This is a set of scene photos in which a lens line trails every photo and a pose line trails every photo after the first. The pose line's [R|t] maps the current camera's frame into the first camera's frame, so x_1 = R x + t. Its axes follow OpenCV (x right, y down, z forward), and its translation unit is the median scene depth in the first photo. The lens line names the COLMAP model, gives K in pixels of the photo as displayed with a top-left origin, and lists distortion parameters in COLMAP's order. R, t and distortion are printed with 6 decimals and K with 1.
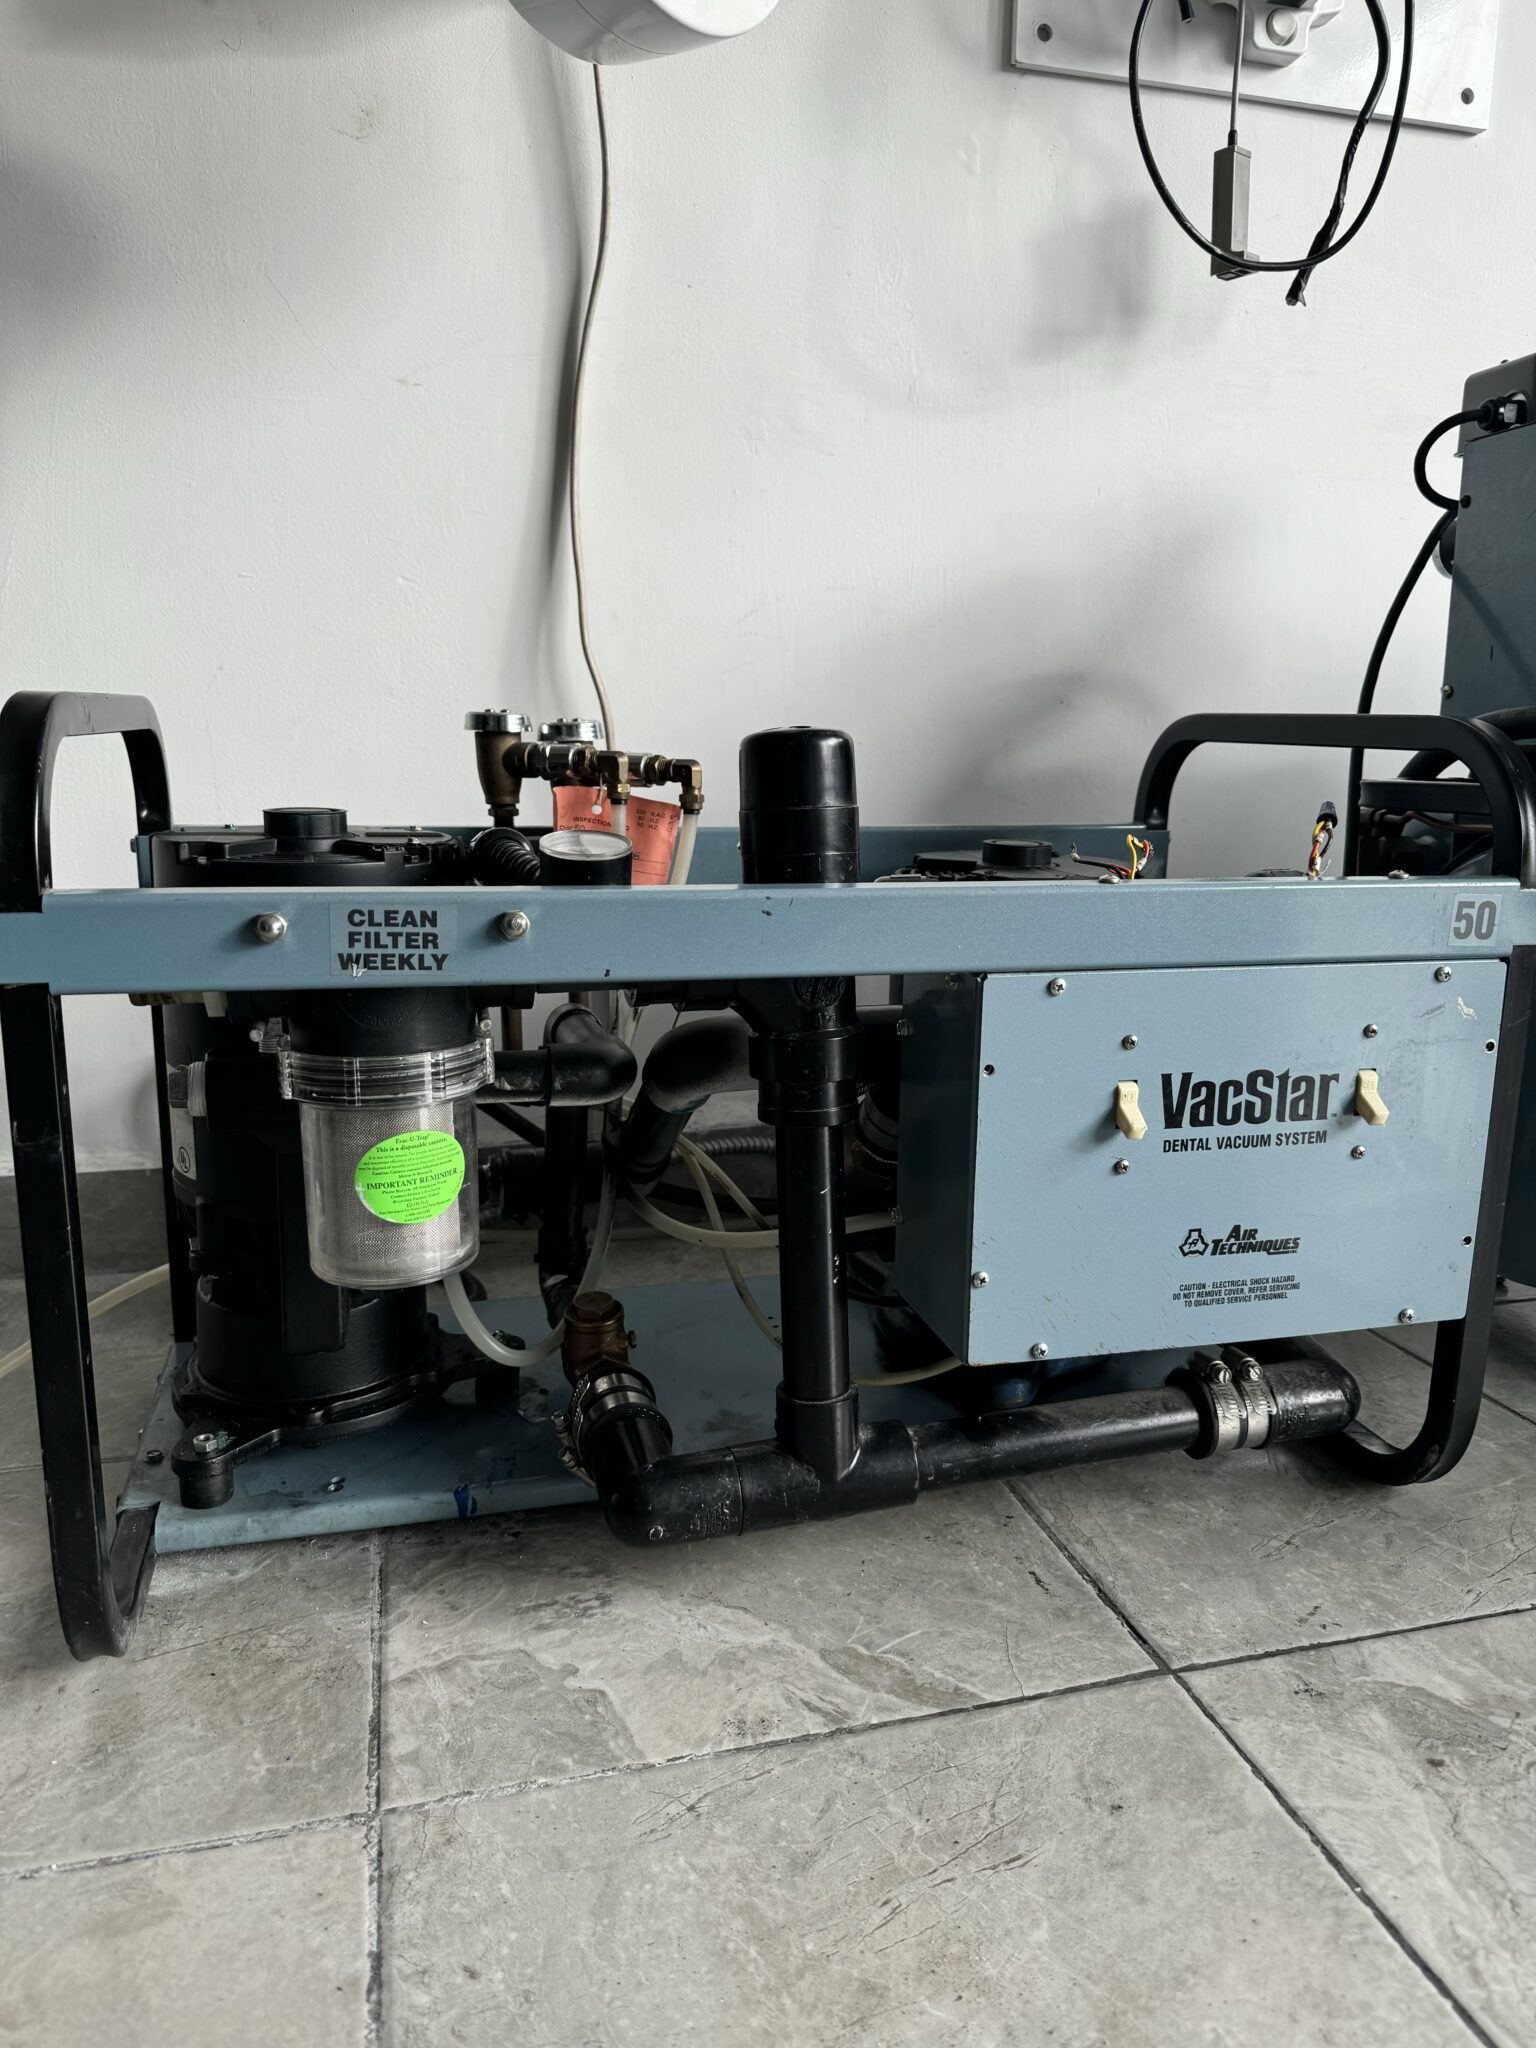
lens RADIAL K [[1484.4, 0, 768.0], [0, 1484.4, 1024.0], [0, 0, 1]] dist [0.068090, -0.117371]
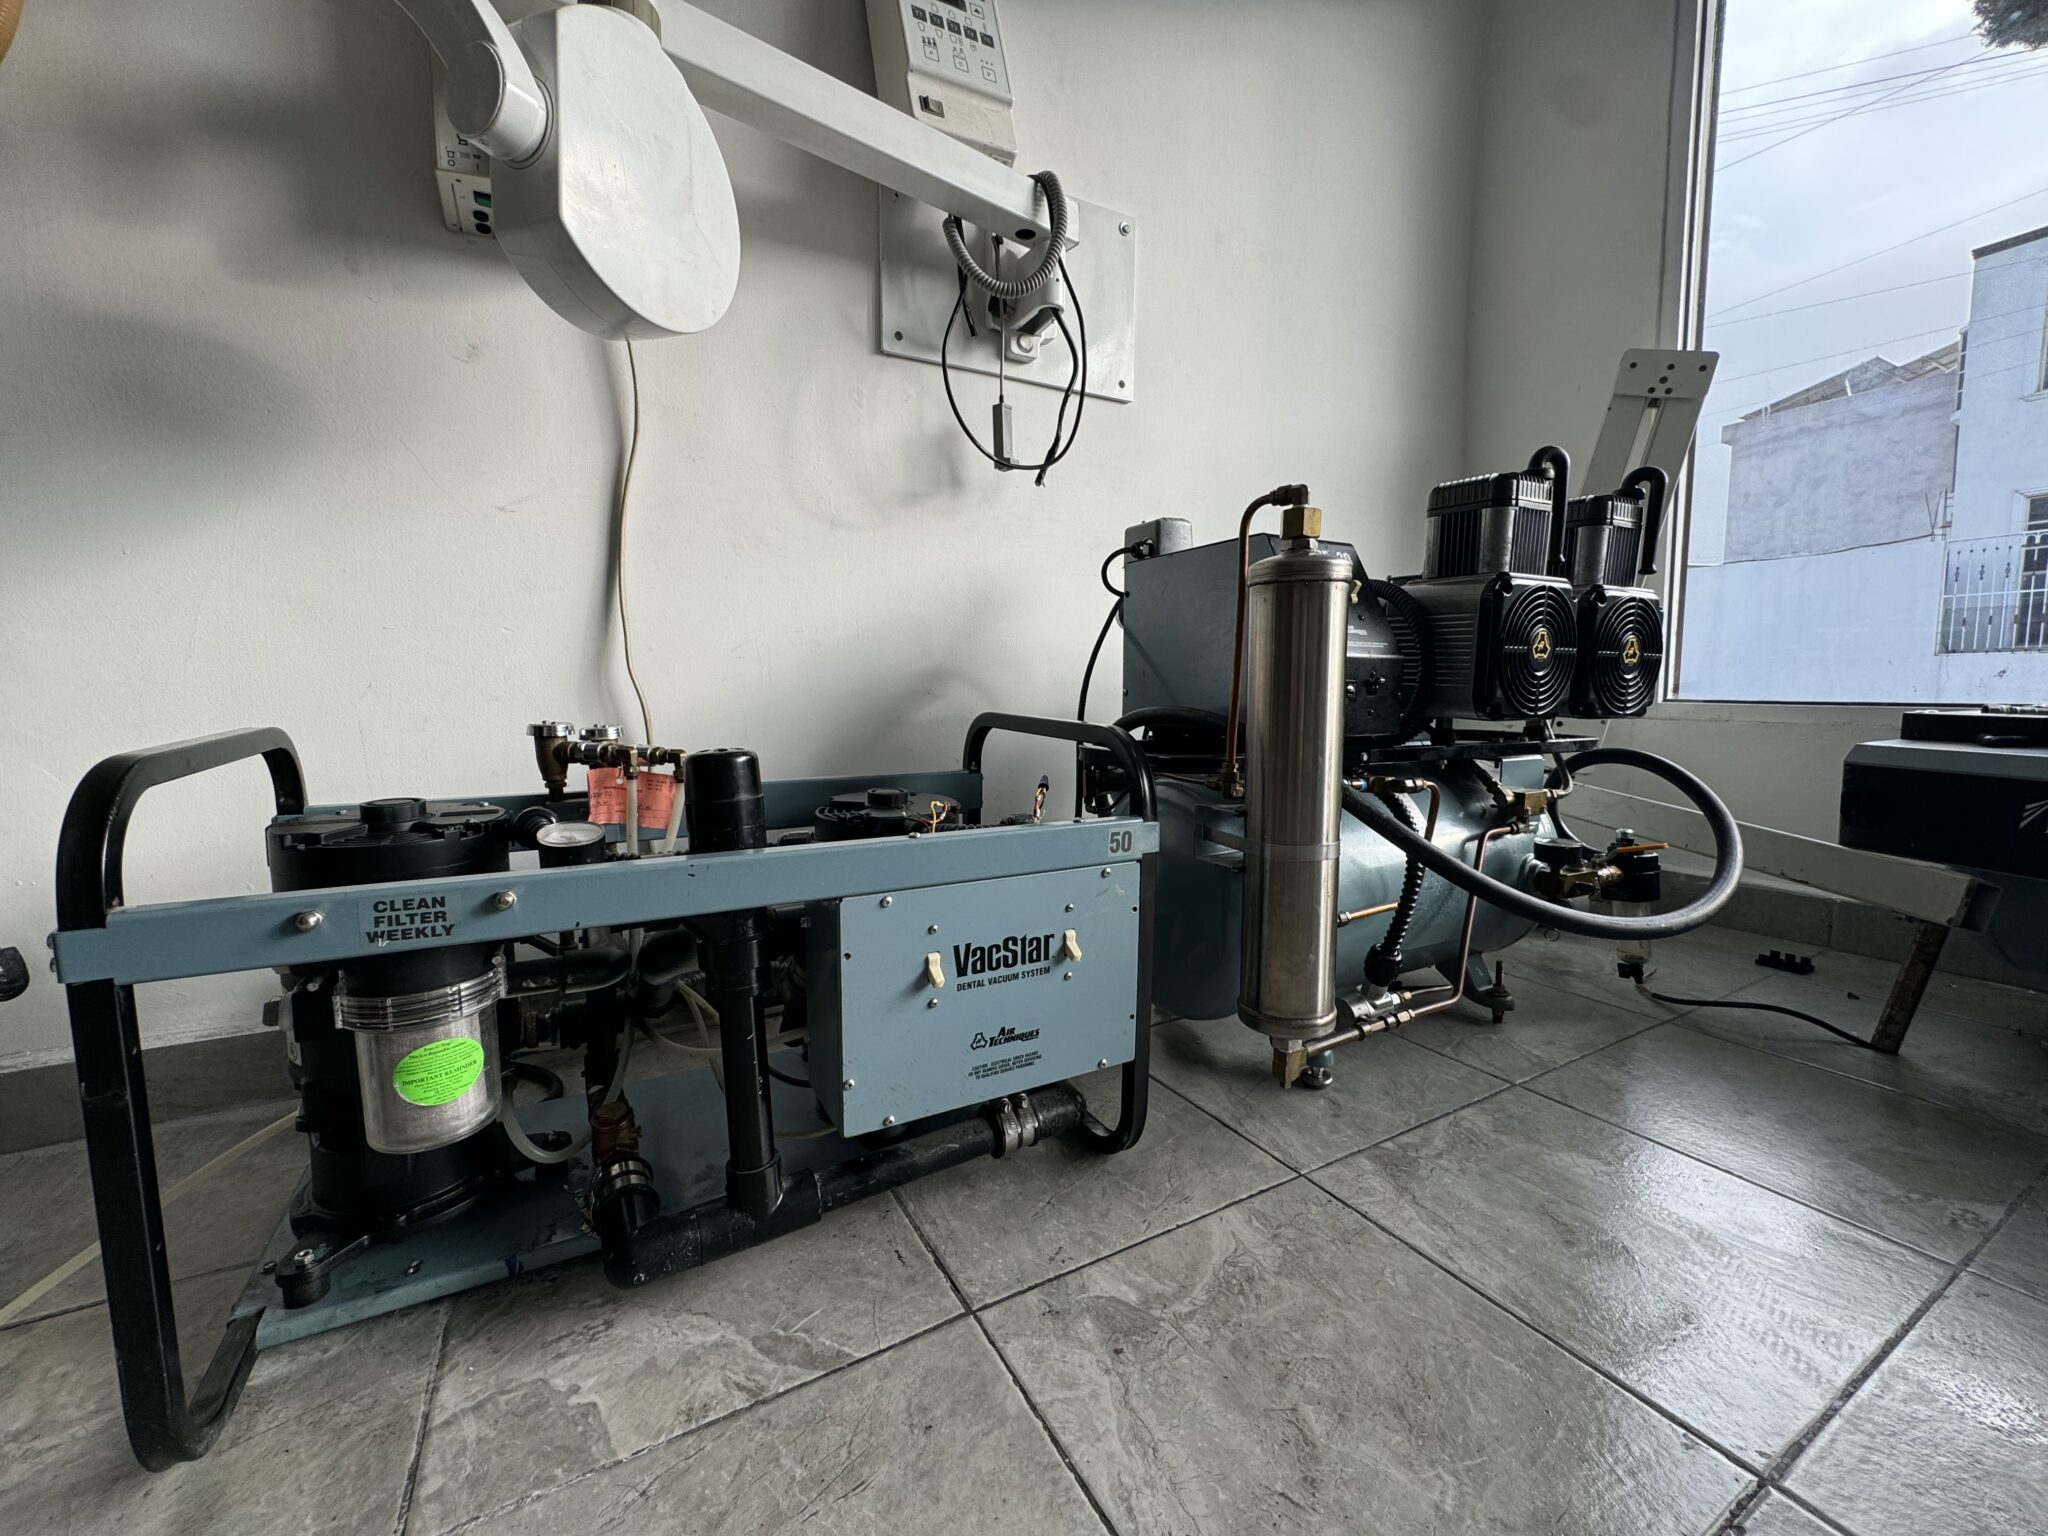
lens RADIAL K [[830.9, 0, 1024.0], [0, 830.9, 768.0], [0, 0, 1]] dist [-0.002312, -0.000233]
pose [[0.968692, -0.035020, 0.245783, 0.113194], [0.054700, 0.995779, -0.073704, -0.091561], [-0.242164, 0.084841, 0.966519, 0.043988]]
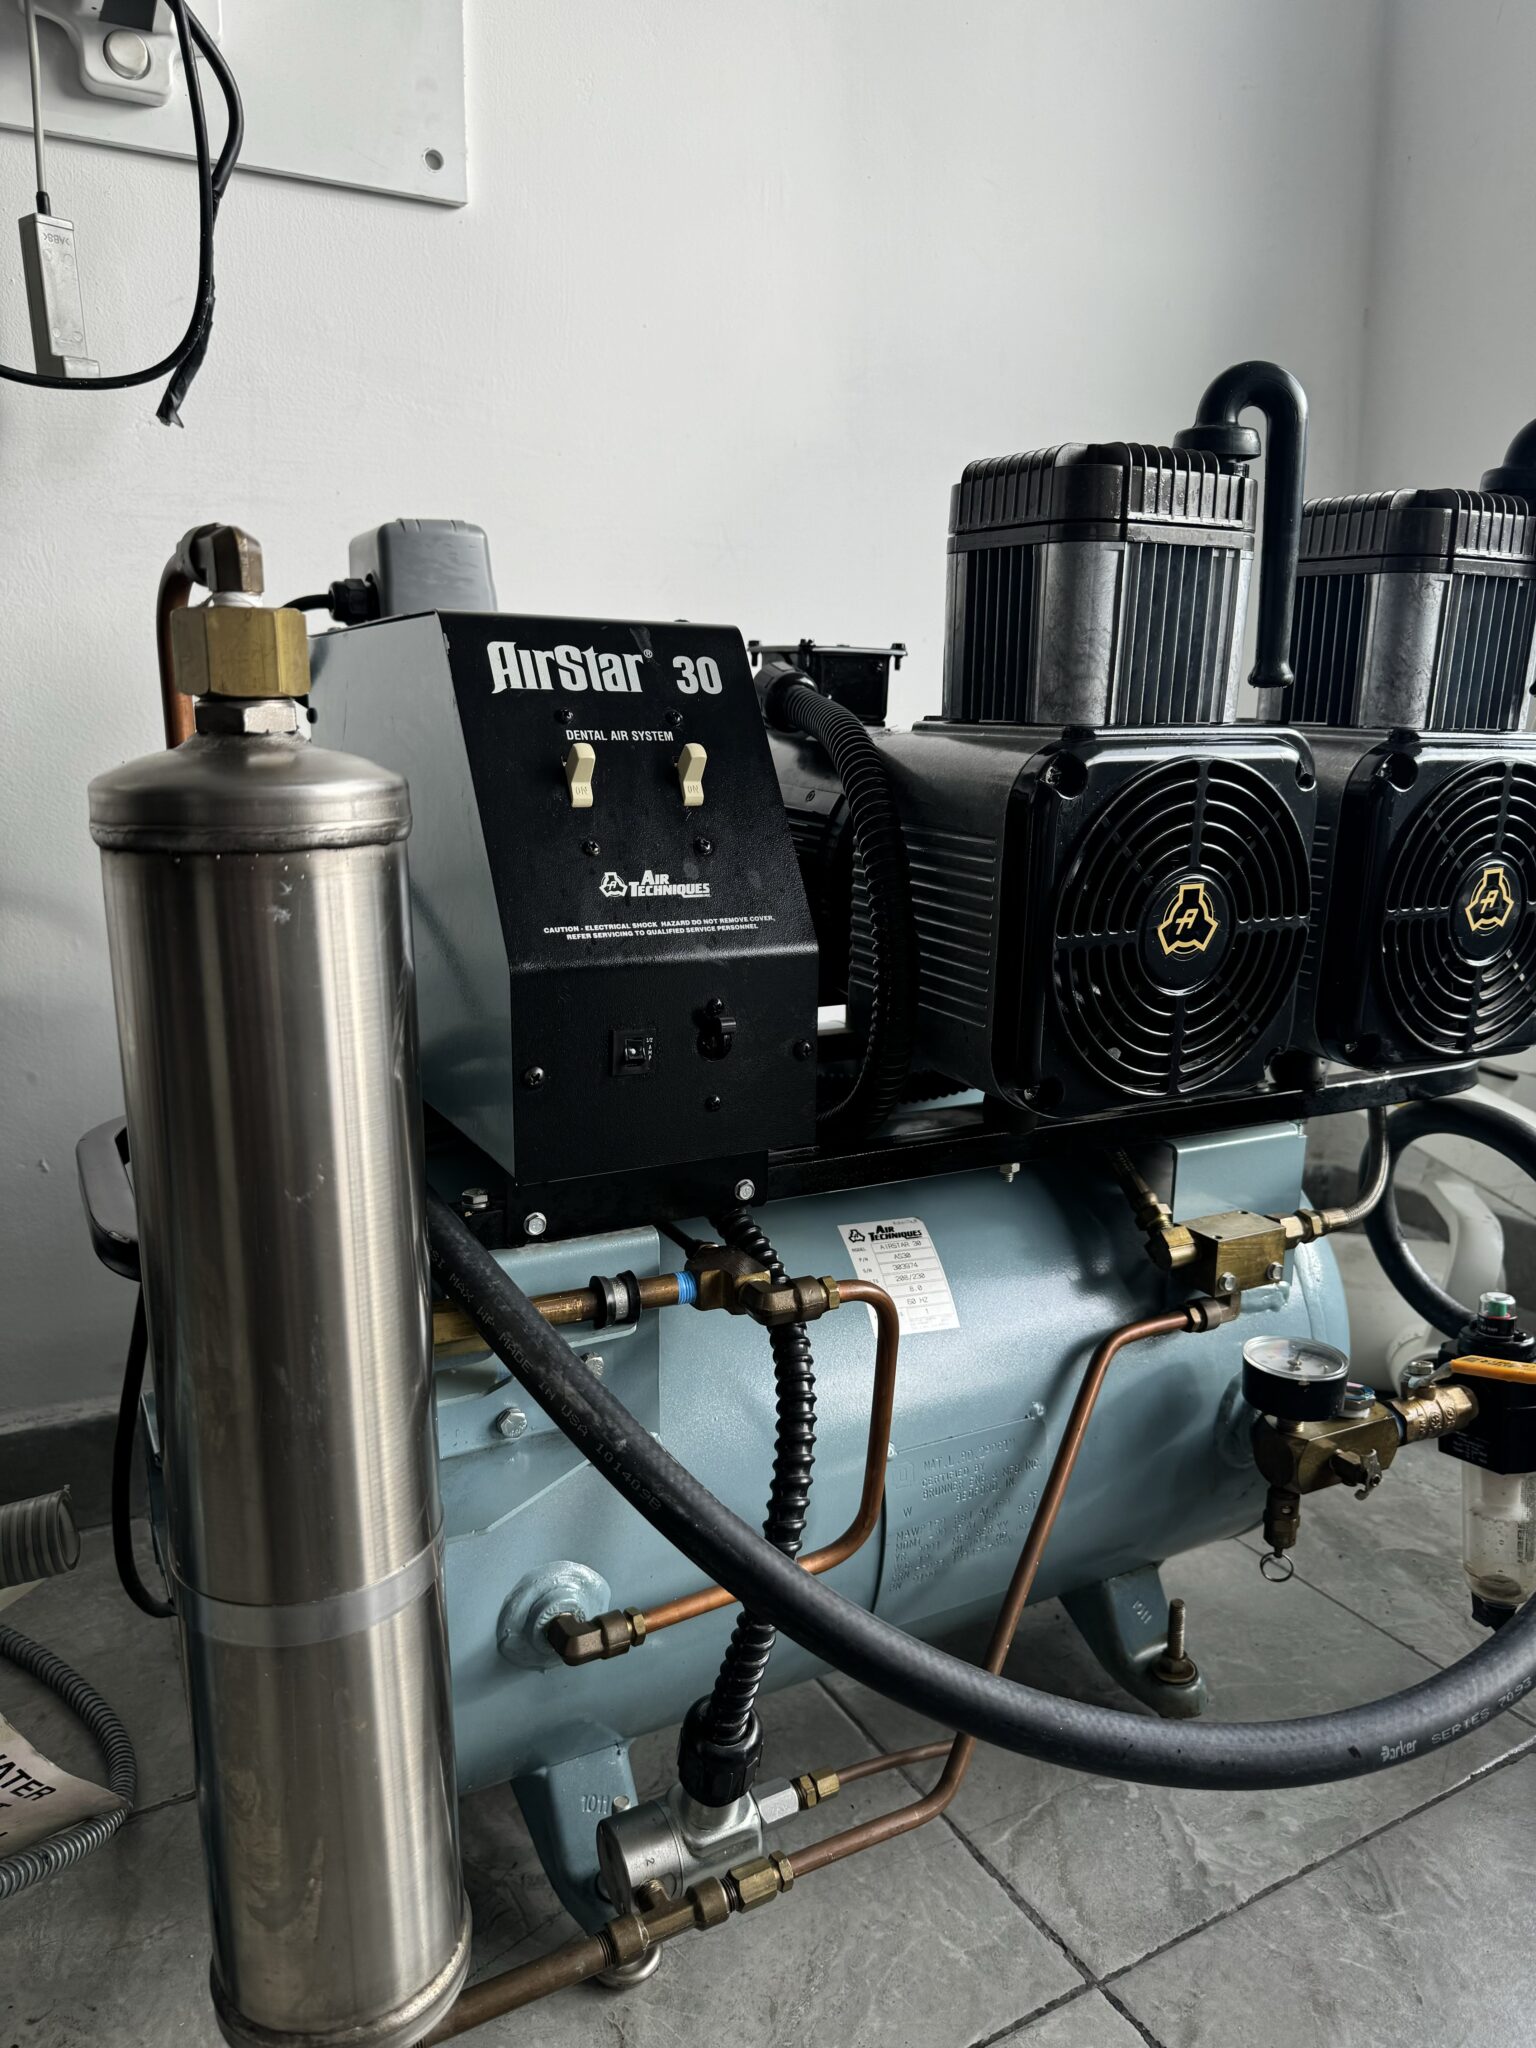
lens RADIAL K [[1511.4, 0, 768.0], [0, 1511.4, 1024.0], [0, 0, 1]] dist [0.001386, -0.027450]
pose [[0.969924, -0.054529, 0.237223, 0.804223], [0.047958, 0.998291, 0.033384, -0.326130], [-0.238638, -0.021003, 0.970881, 0.291984]]
